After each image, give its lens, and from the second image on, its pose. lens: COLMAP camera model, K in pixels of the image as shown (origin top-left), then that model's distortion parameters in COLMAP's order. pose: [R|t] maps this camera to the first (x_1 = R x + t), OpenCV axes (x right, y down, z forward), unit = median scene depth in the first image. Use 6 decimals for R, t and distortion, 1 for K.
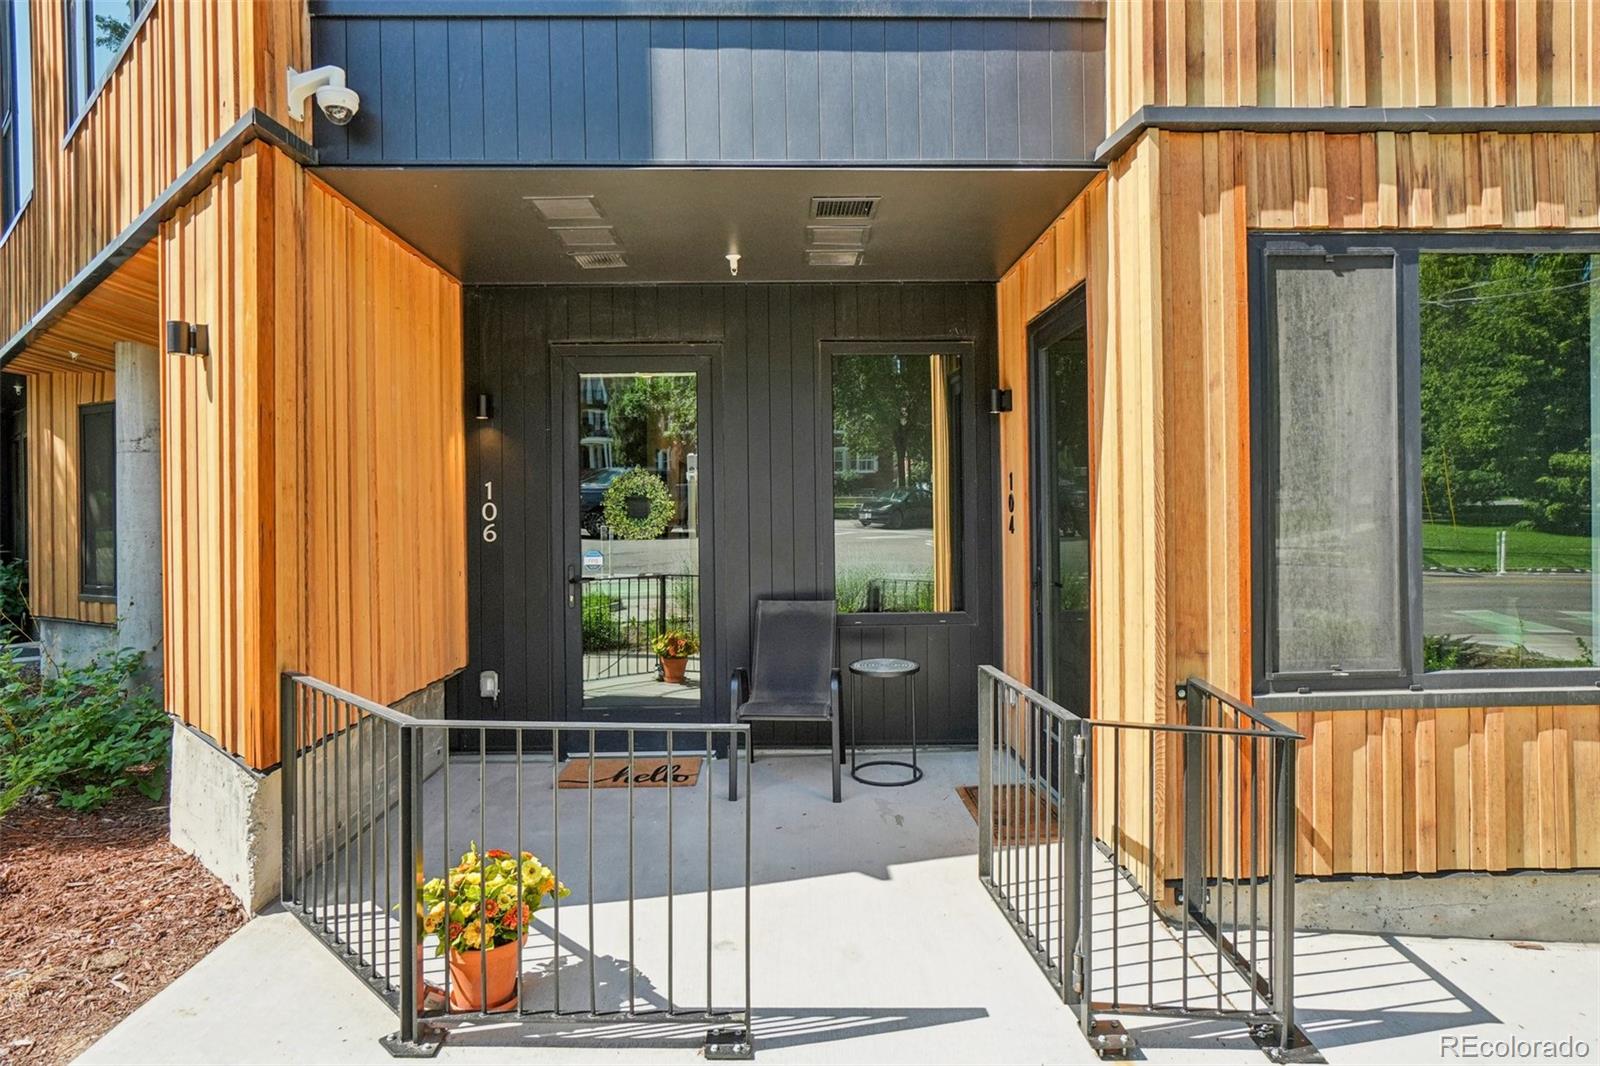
lens RADIAL K [[992.7, 0, 801.4], [0, 992.7, 486.3], [0, 0, 1]] dist [-0.001499, -0.000204]
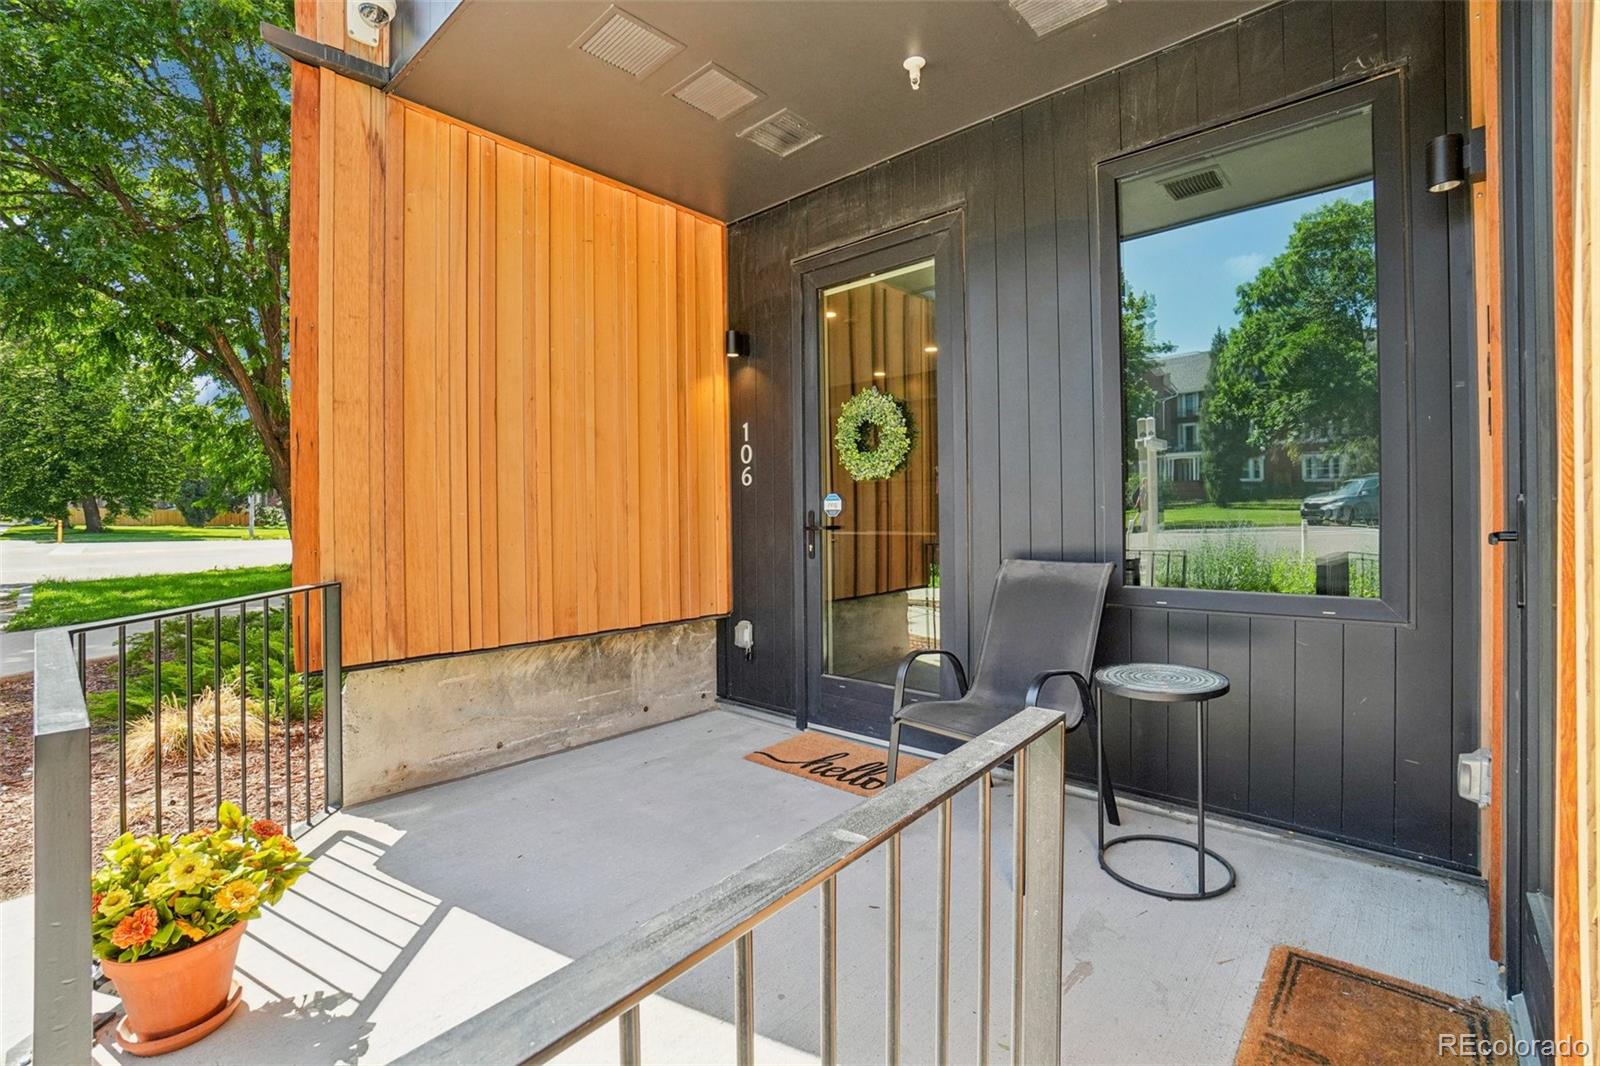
lens RADIAL K [[736.2, 0, 800.2], [0, 736.2, 514.2], [0, 0, 1]] dist [-0.047444, 0.029698]
pose [[0.715996, -0.000359, -0.698105, 0.215084], [0.003112, 0.999992, 0.002678, 0.081565], [0.698098, -0.004090, 0.715991, 0.530672]]
